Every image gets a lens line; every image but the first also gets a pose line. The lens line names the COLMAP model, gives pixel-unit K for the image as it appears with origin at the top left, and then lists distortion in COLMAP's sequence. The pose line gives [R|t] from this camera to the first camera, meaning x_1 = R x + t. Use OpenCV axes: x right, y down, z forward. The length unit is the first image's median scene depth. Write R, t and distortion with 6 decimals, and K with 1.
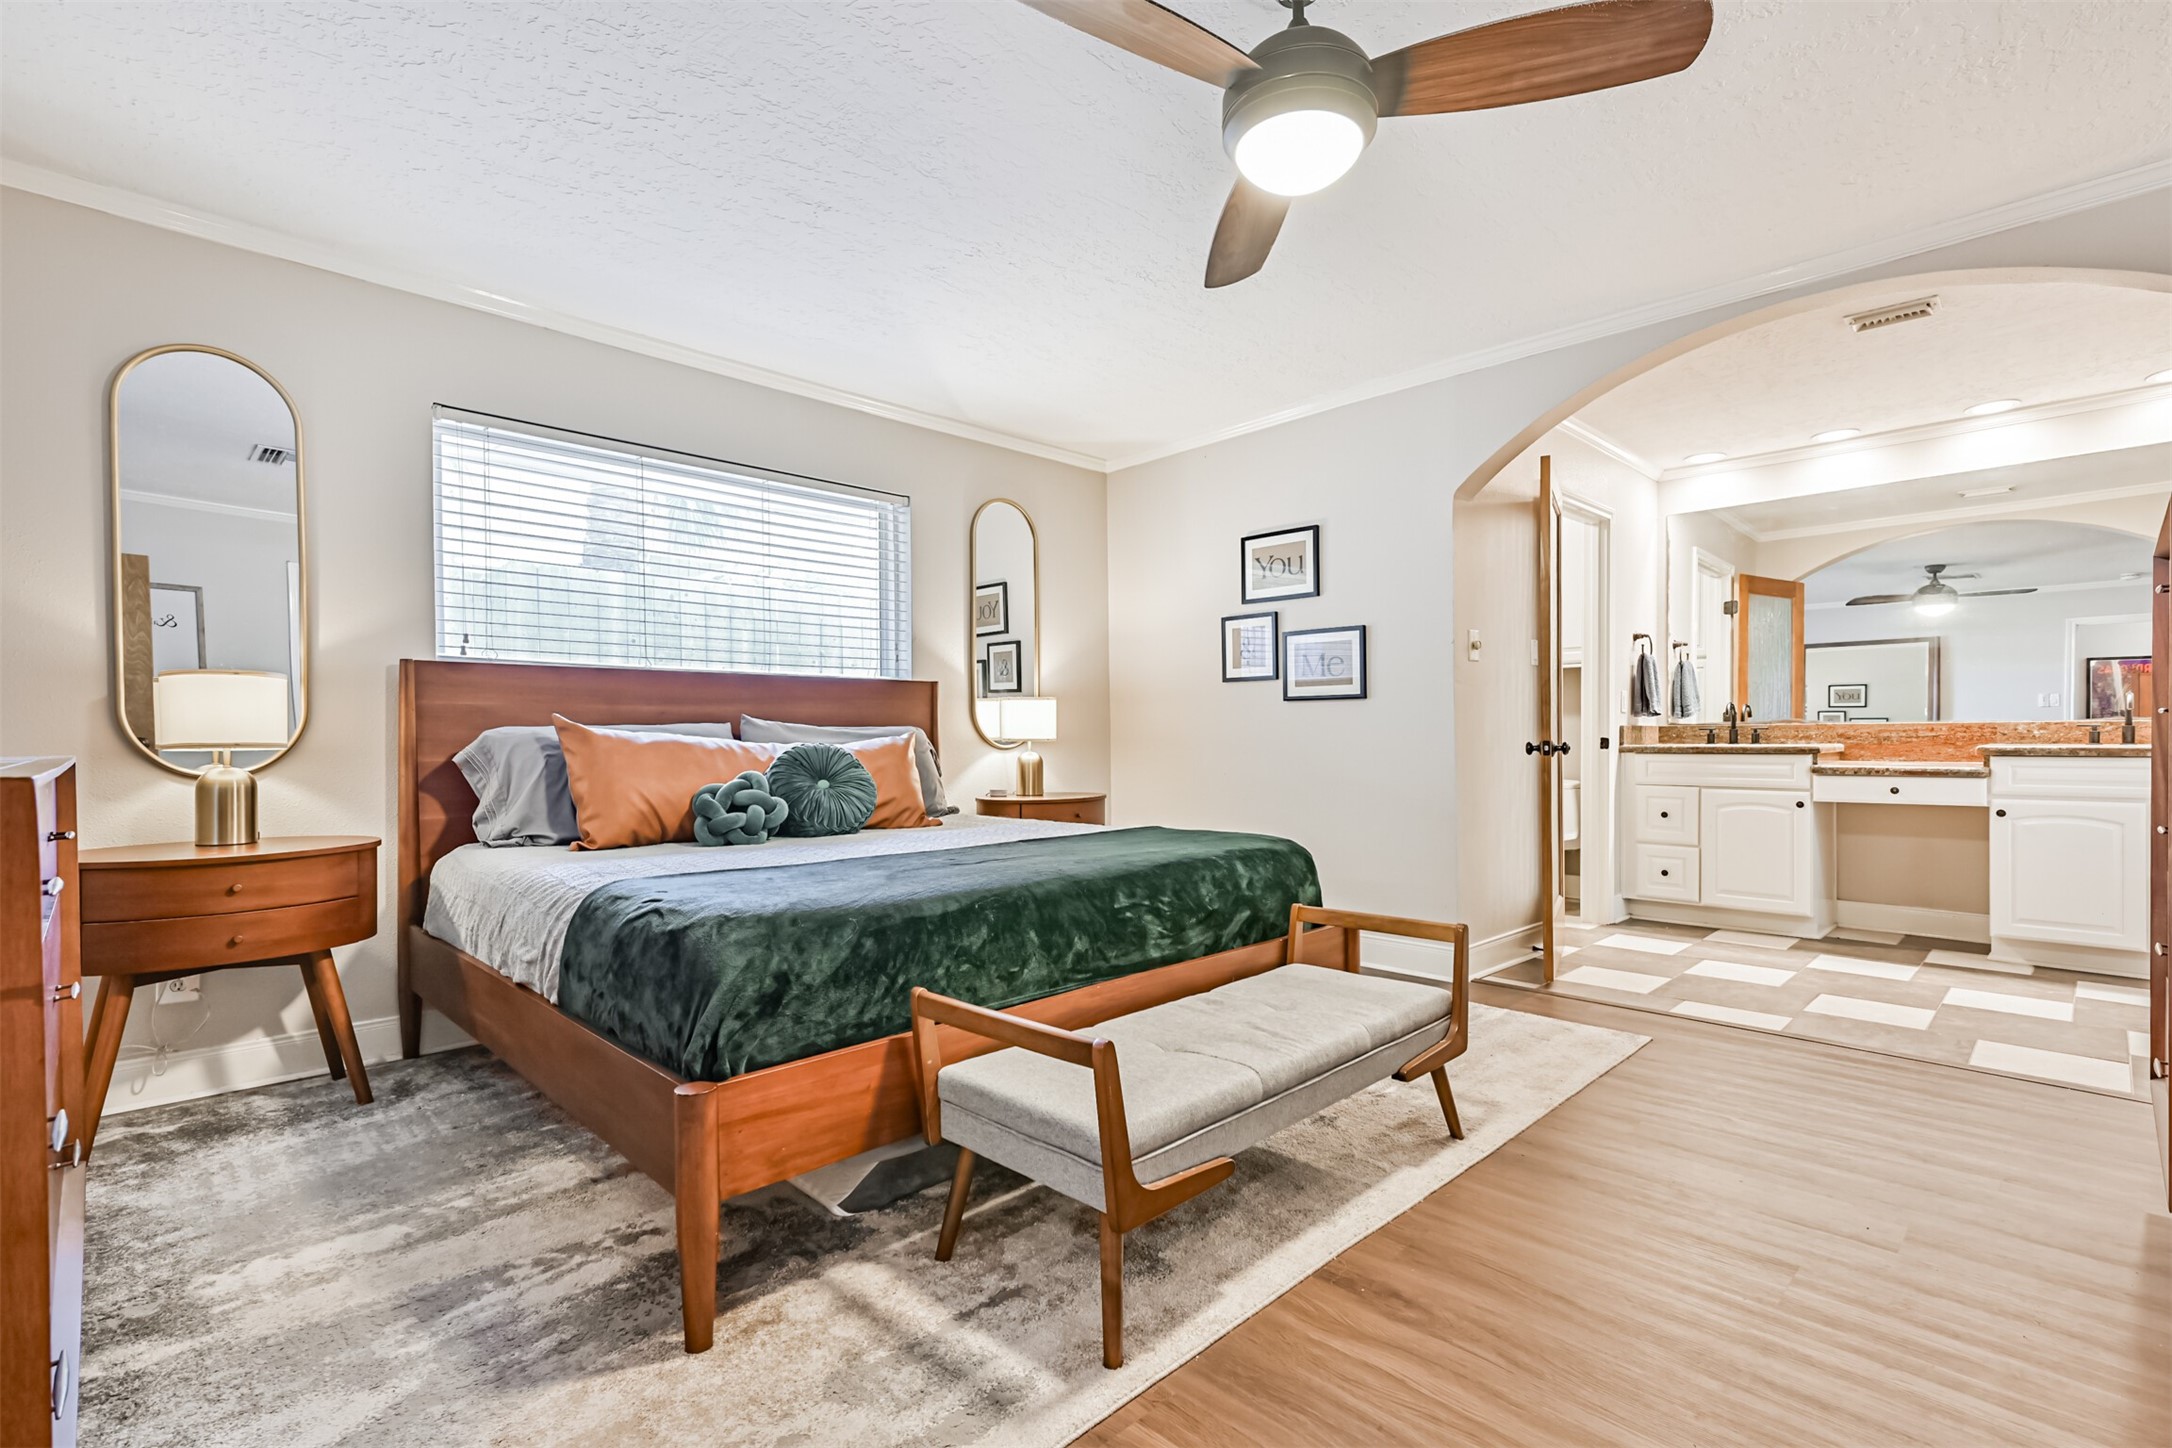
lens RADIAL K [[976.6, 0, 1091.7], [0, 976.6, 746.8], [0, 0, 1]] dist [0.000530, 0.000953]
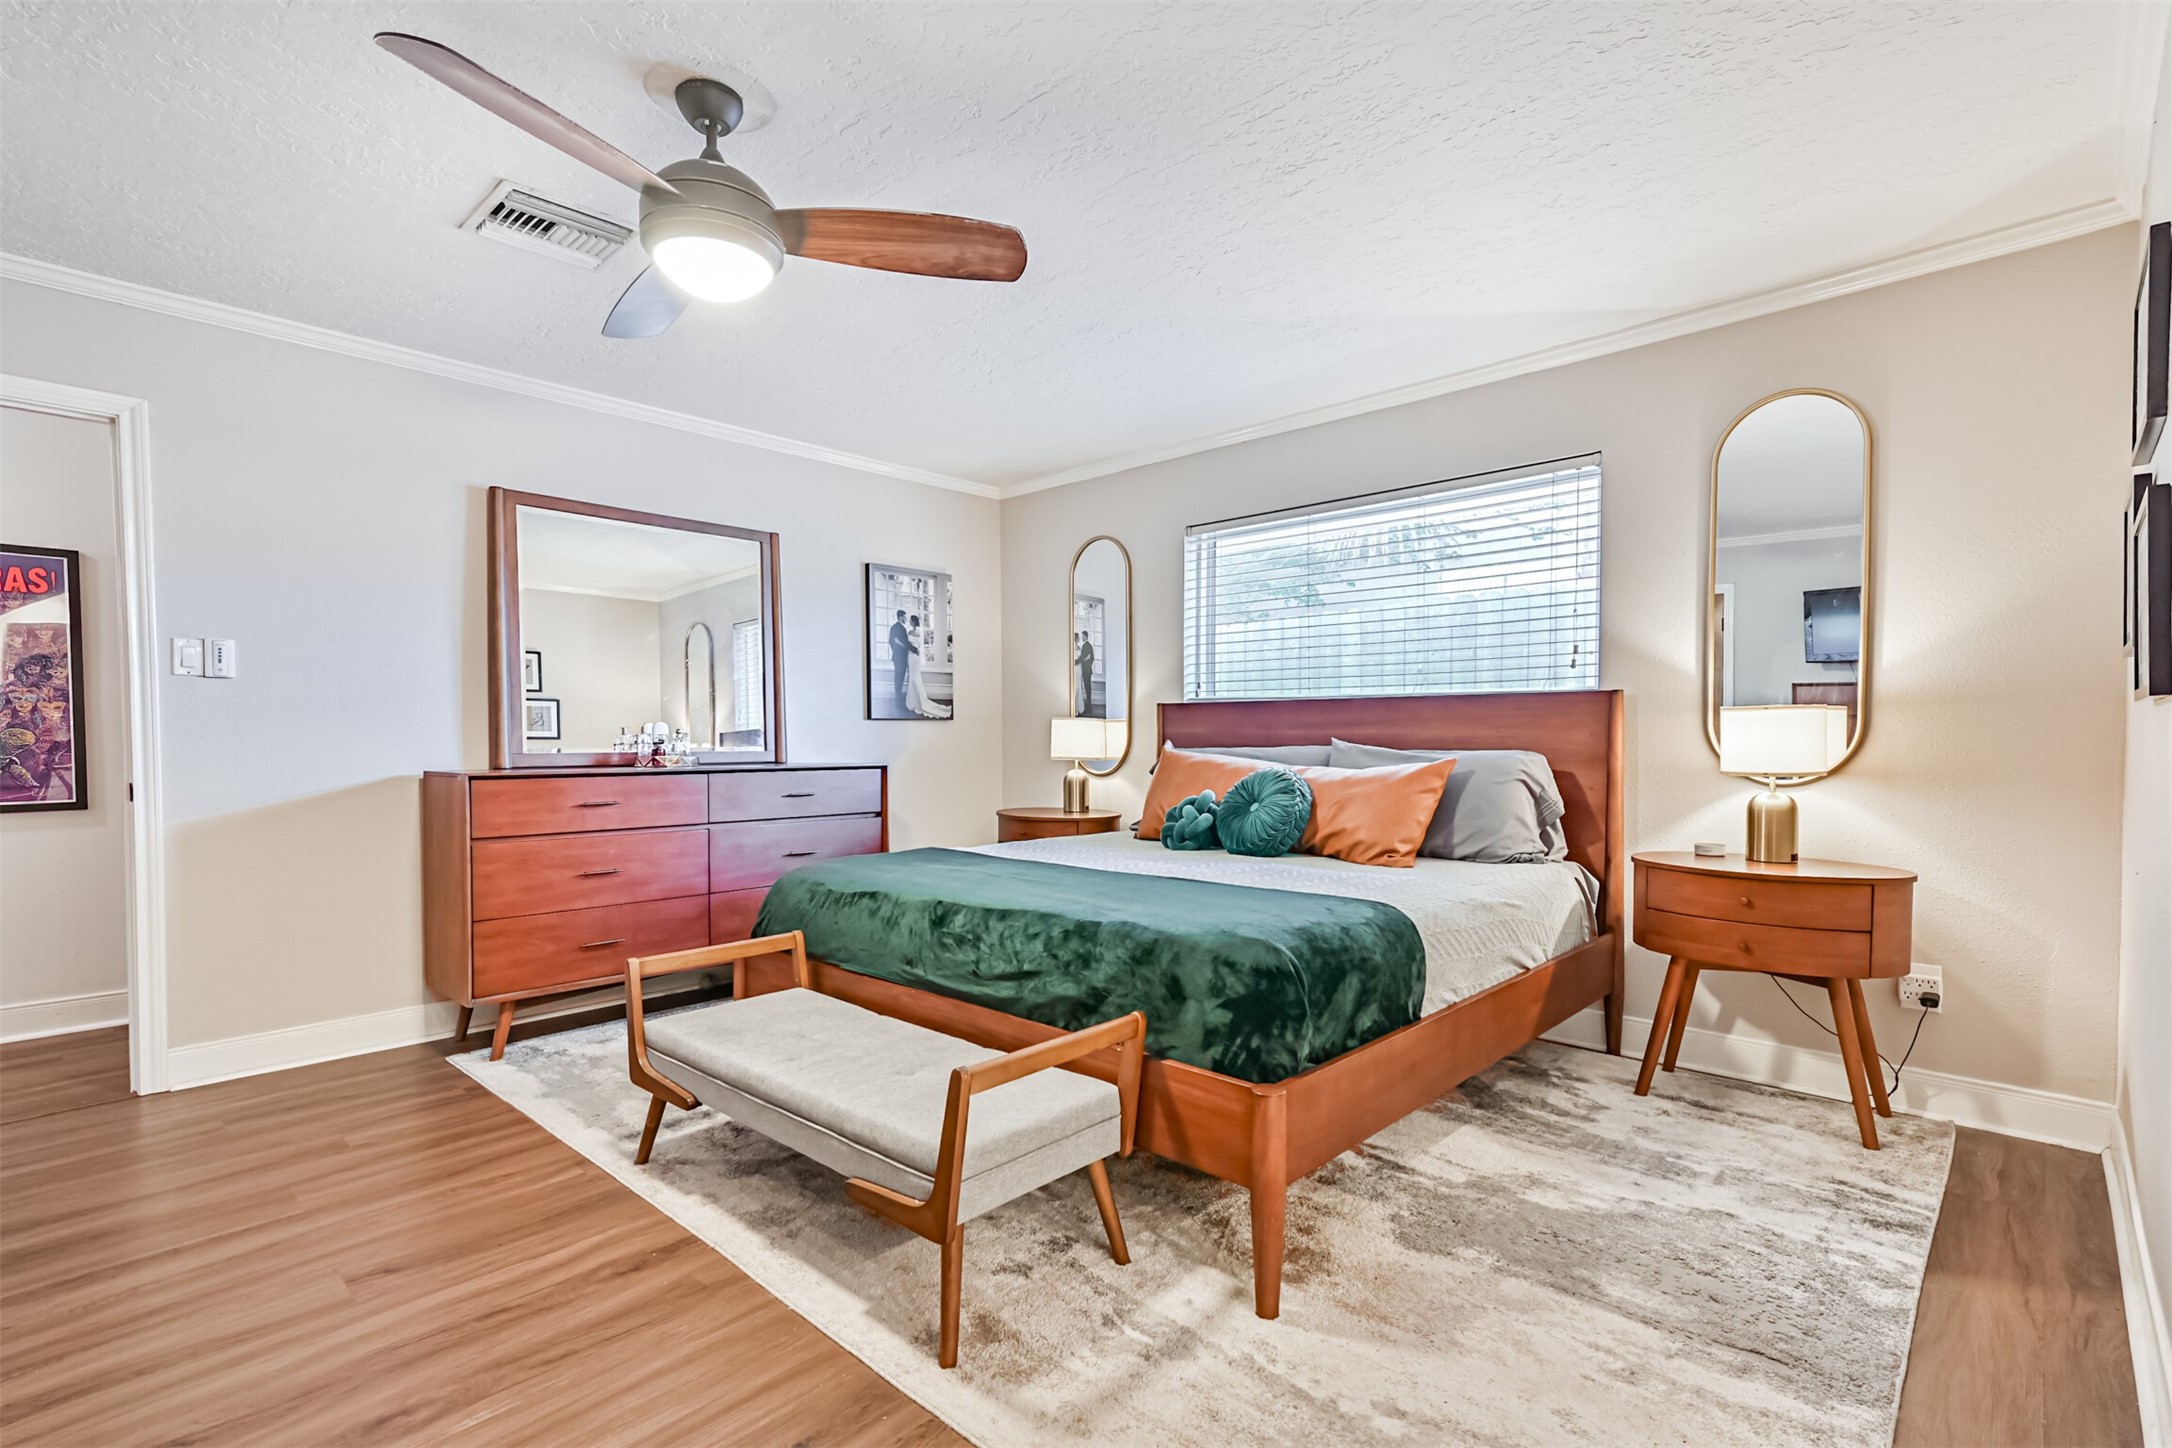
lens RADIAL K [[976.6, 0, 1063.5], [0, 976.6, 724.1], [0, 0, 1]] dist [0.000530, 0.000953]
pose [[0.042121, -0.025389, -0.998790, 0.728288], [-0.025904, 0.999313, -0.026494, -0.012928], [0.998777, 0.026989, 0.041434, 0.721433]]
